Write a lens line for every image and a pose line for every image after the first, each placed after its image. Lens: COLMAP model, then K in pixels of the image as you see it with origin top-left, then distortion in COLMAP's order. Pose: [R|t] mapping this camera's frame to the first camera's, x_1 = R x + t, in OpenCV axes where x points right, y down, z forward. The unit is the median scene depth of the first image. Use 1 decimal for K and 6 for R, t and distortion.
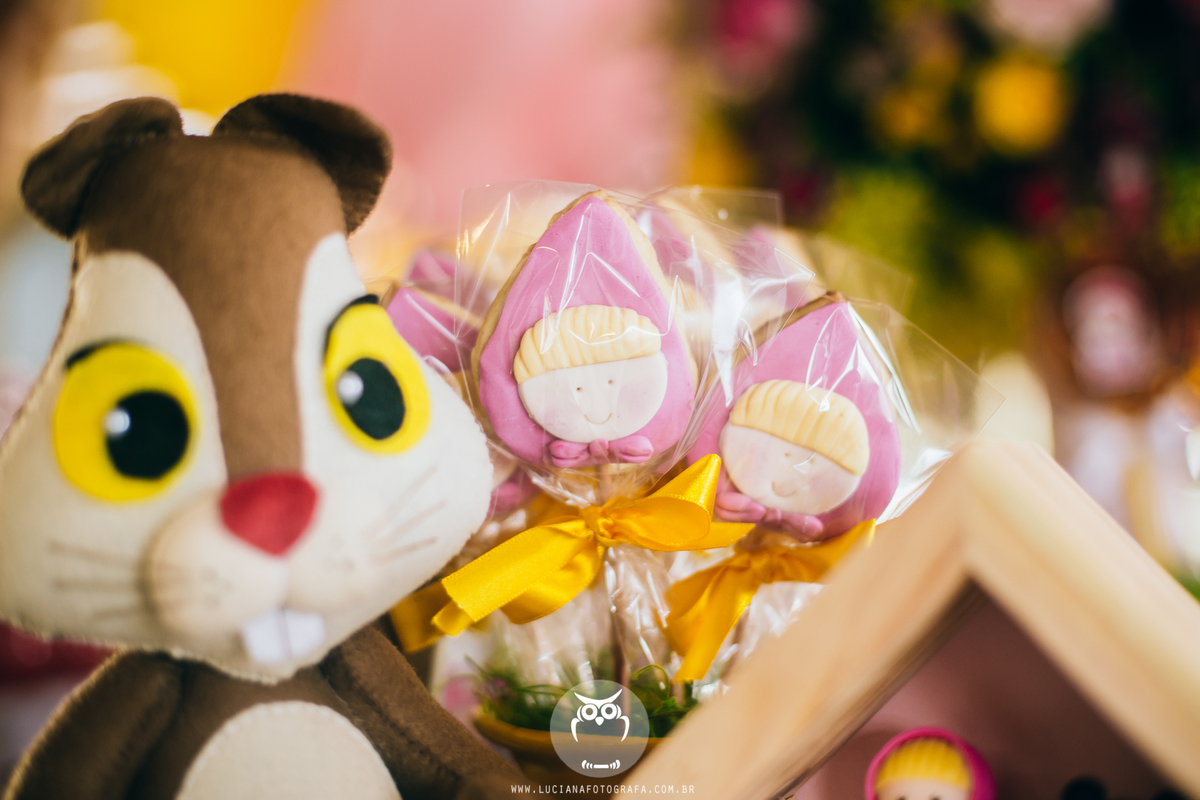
lens RADIAL K [[1861.9, 0, 600.9], [0, 1861.9, 404.6], [0, 0, 1]] dist [-0.161631, 0.000000]
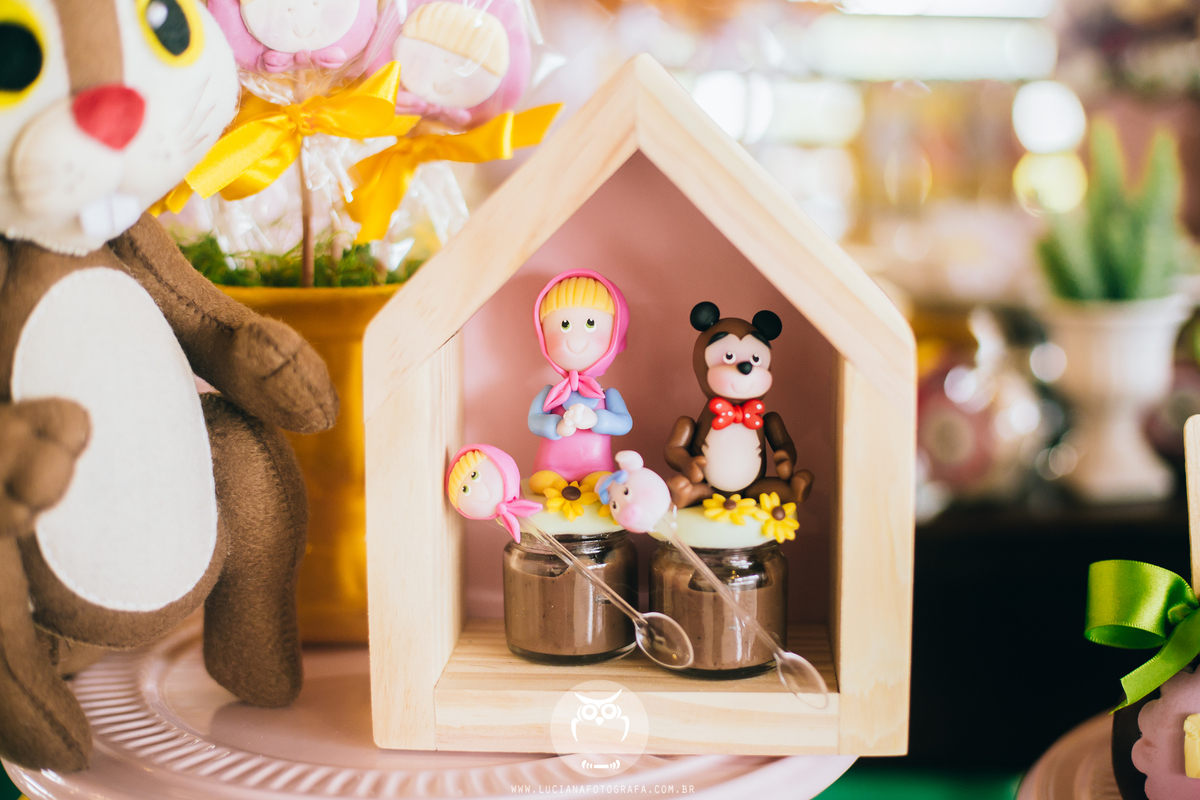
lens RADIAL K [[1861.9, 0, 600.2], [0, 1861.9, 397.8], [0, 0, 1]] dist [-0.161631, 0.000000]
pose [[0.941047, -0.060709, 0.332784, -0.235952], [-0.014398, 0.975684, 0.218707, -0.026192], [-0.337970, -0.210605, 0.917291, -0.237801]]
